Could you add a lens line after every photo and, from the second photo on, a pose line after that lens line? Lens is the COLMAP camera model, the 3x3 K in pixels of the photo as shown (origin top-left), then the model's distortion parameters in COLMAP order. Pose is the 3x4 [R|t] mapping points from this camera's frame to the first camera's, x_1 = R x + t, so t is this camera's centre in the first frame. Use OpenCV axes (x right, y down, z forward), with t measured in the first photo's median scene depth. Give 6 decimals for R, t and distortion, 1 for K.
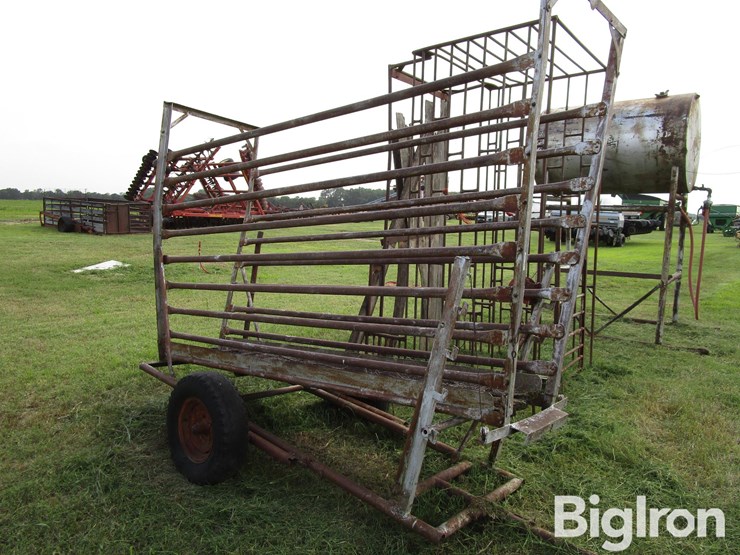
lens RADIAL K [[526.7, 0, 373.2], [0, 526.7, 277.0], [0, 0, 1]] dist [-0.025270, 0.006790]
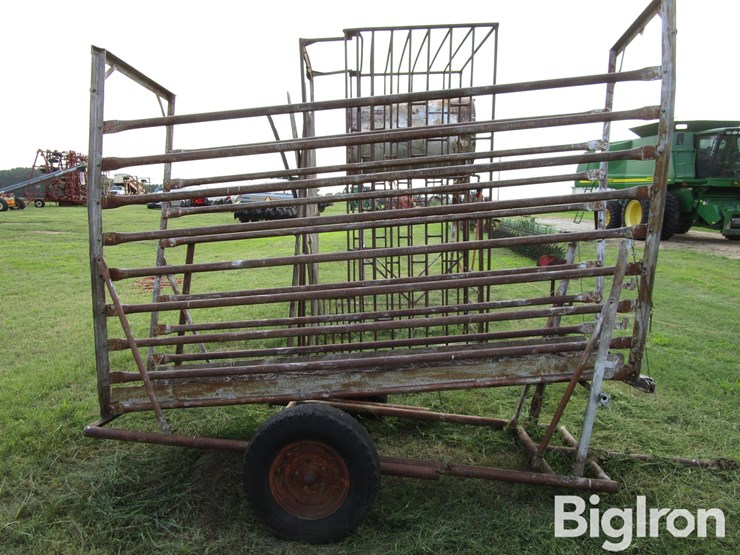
lens RADIAL K [[526.7, 0, 371.0], [0, 526.7, 277.6], [0, 0, 1]] dist [-0.025270, 0.006790]
pose [[0.799744, -0.107378, 0.590660, -0.608361], [0.088692, 0.994211, 0.060653, -0.046703], [-0.593753, 0.003880, 0.804638, 0.260913]]
